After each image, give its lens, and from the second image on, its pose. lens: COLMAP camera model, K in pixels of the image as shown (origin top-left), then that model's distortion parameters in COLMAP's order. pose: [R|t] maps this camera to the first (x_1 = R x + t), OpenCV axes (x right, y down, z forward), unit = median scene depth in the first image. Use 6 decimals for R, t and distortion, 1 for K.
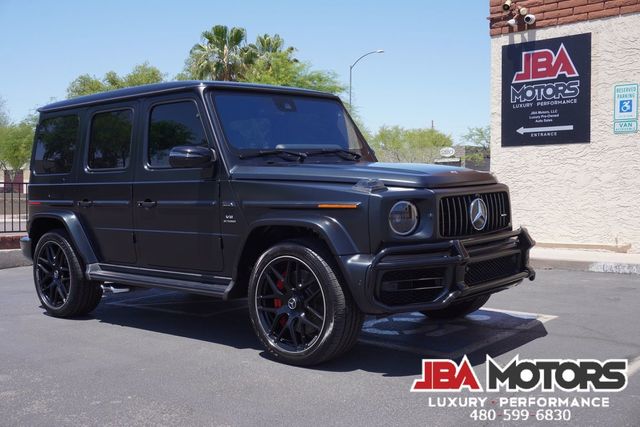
lens RADIAL K [[718.0, 0, 322.7], [0, 718.0, 216.5], [0, 0, 1]] dist [-0.013066, 0.000000]
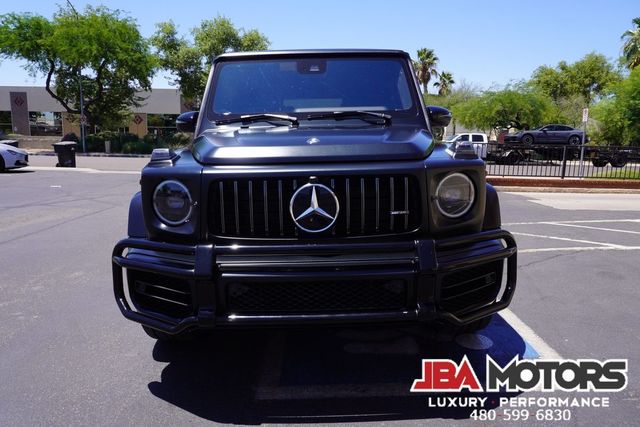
lens RADIAL K [[424.9, 0, 321.9], [0, 424.9, 213.9], [0, 0, 1]] dist [-0.044662, 0.024863]
pose [[0.669987, 0.139304, -0.729185, 0.235871], [-0.041632, 0.987741, 0.150446, -0.026035], [0.741204, -0.070439, 0.667574, 0.352923]]
